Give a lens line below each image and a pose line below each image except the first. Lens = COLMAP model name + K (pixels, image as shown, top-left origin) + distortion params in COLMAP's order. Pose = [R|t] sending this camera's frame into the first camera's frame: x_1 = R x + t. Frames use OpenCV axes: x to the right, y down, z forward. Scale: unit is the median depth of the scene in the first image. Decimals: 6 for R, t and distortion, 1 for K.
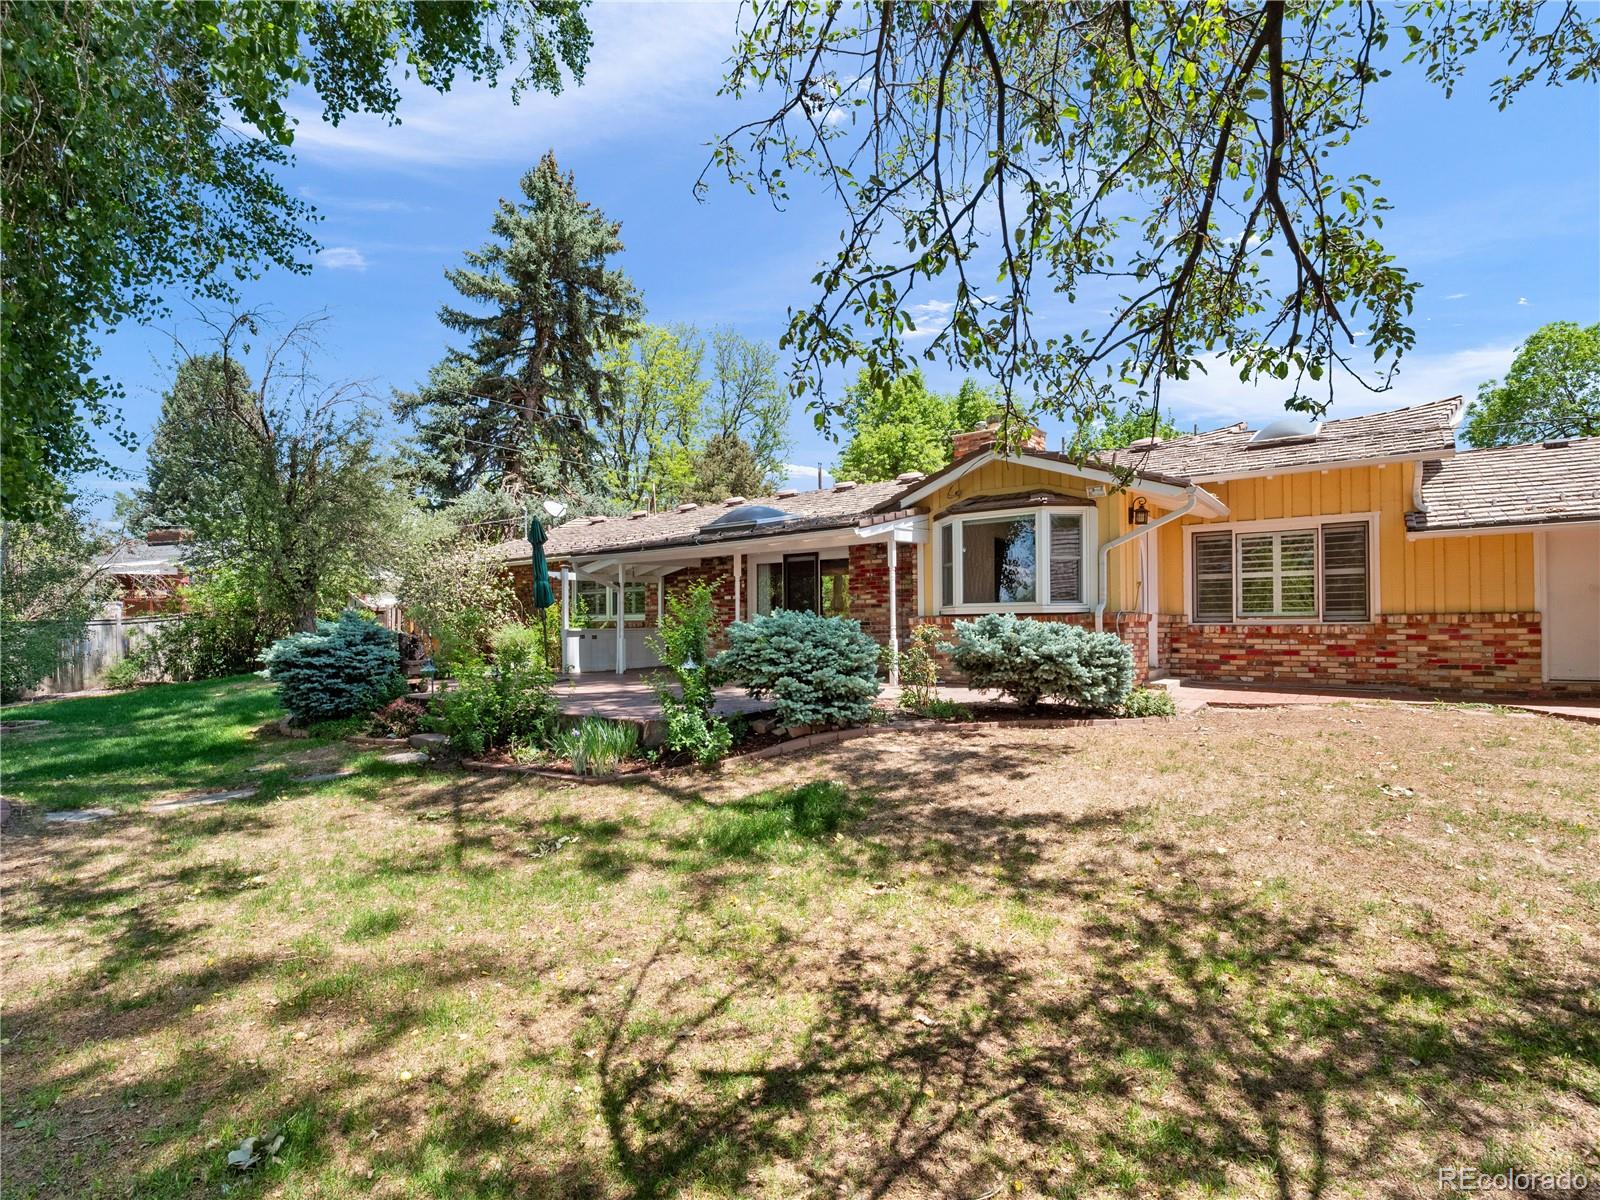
lens RADIAL K [[797.3, 0, 797.1], [0, 797.3, 618.1], [0, 0, 1]] dist [-0.000076, -0.016624]
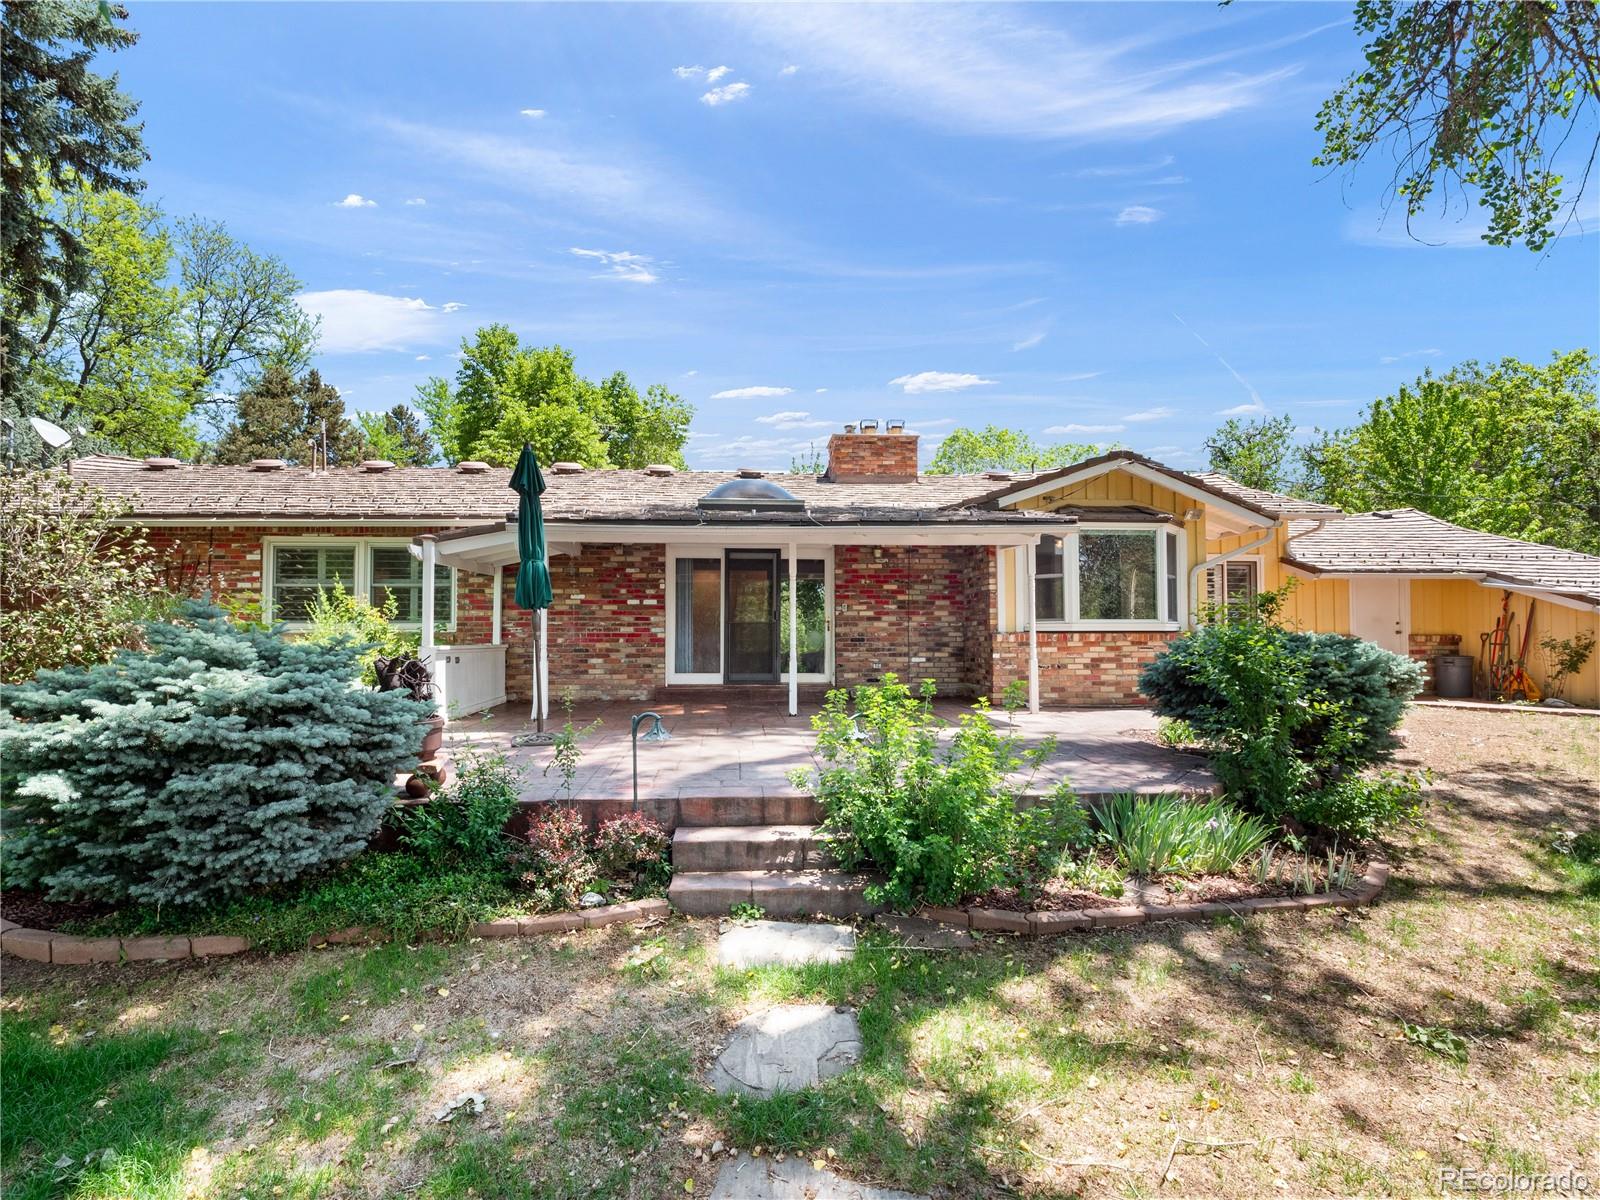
lens RADIAL K [[785.1, 0, 790.8], [0, 785.1, 596.7], [0, 0, 1]] dist [-0.001026, -0.017593]
pose [[0.728846, 0.041807, 0.683400, -0.235309], [-0.008504, 0.998610, -0.052020, 0.002216], [-0.684625, 0.032103, 0.728188, 0.204580]]
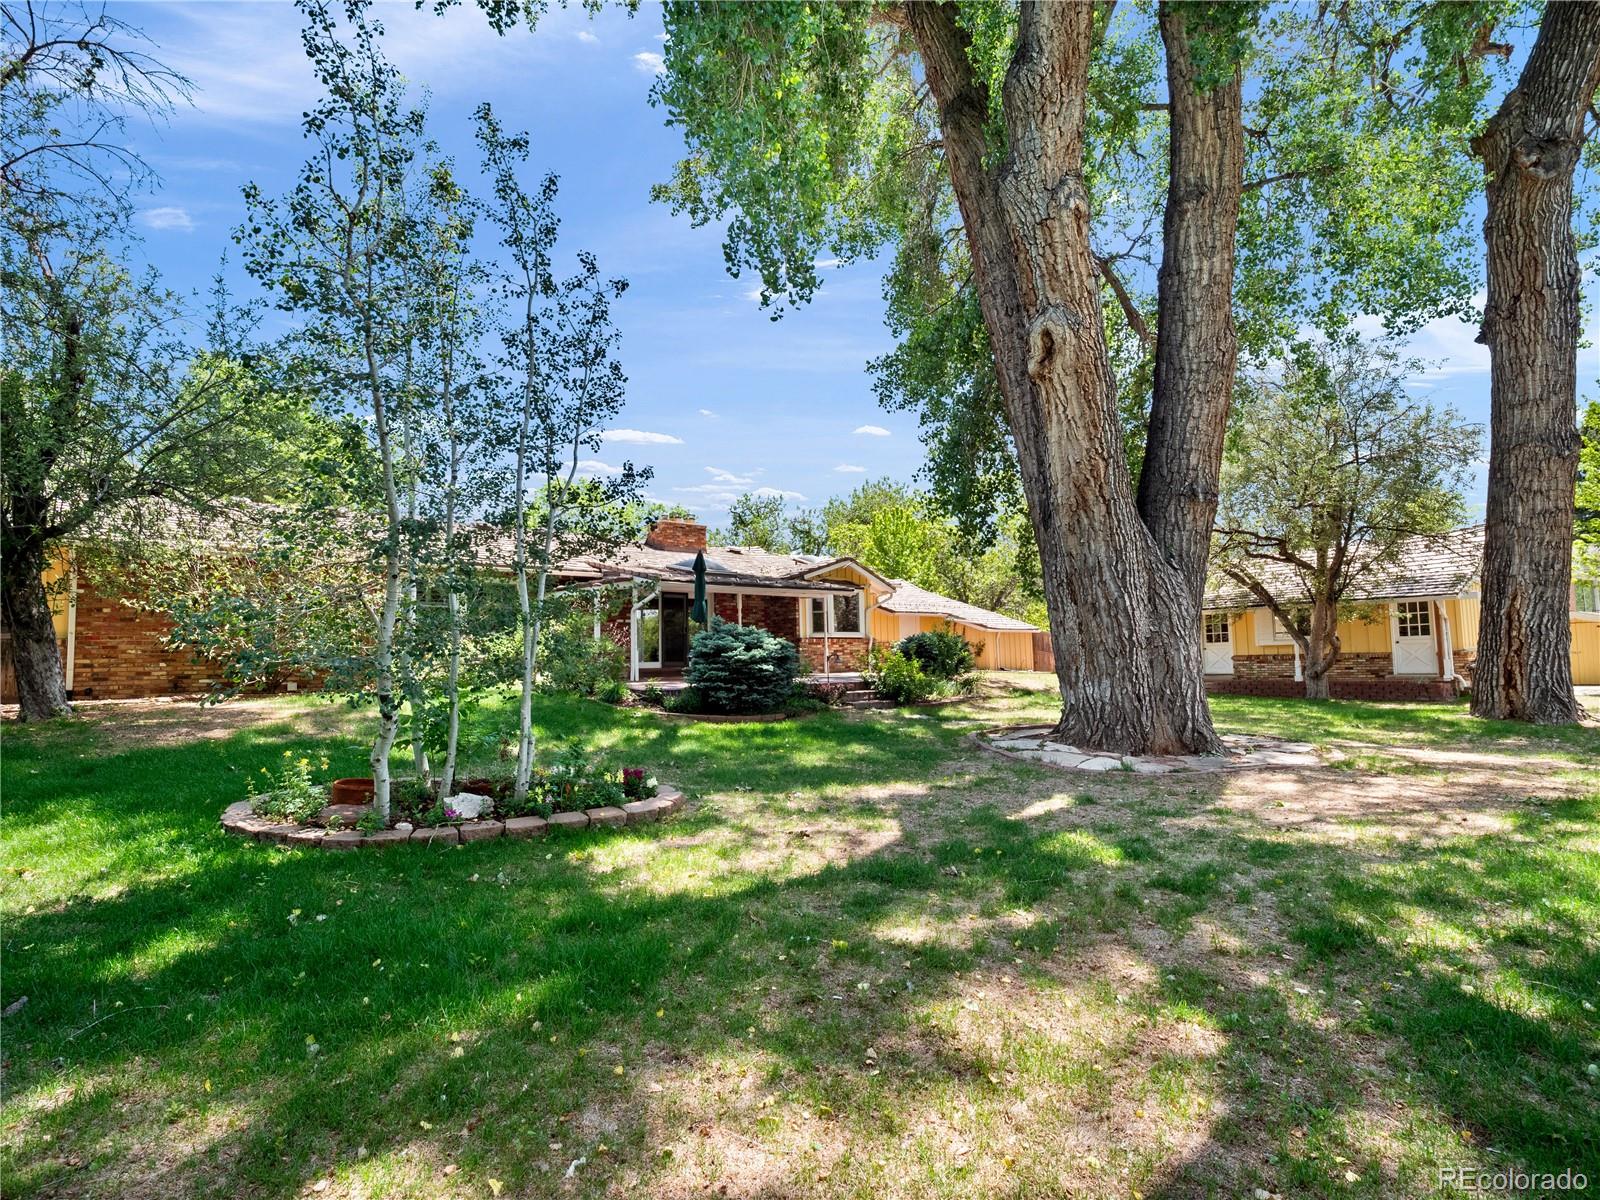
lens RADIAL K [[797.3, 0, 797.1], [0, 797.3, 618.1], [0, 0, 1]] dist [-0.000076, -0.016624]
pose [[0.154692, 0.056814, 0.986328, -0.644542], [0.011479, 0.998174, -0.059296, 0.023502], [-0.987896, 0.020494, 0.153758, 0.278694]]
